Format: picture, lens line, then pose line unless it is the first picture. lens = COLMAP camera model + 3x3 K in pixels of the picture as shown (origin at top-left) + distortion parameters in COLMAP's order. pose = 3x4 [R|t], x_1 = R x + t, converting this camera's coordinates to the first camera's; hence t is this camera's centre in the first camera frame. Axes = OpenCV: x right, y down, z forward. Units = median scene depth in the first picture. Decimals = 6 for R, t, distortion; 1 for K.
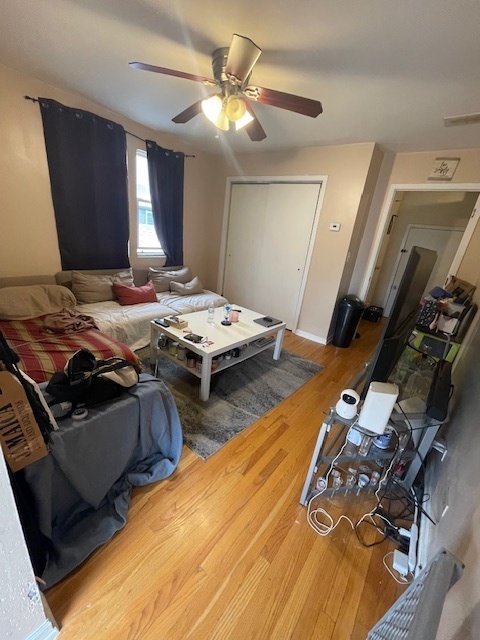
lens RADIAL K [[258.8, 0, 240.0], [0, 258.8, 320.0], [0, 0, 1]] dist [-0.001912, -0.000171]
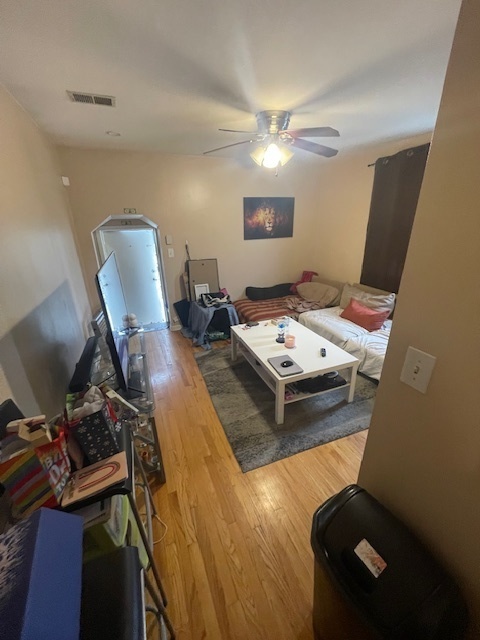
lens RADIAL K [[258.8, 0, 240.0], [0, 258.8, 320.0], [0, 0, 1]] dist [-0.001912, -0.000171]
pose [[-0.494501, 0.209463, -0.843560, 0.870508], [-0.305765, 0.866569, 0.394418, -0.409490], [0.813619, 0.452972, -0.364473, 1.204705]]
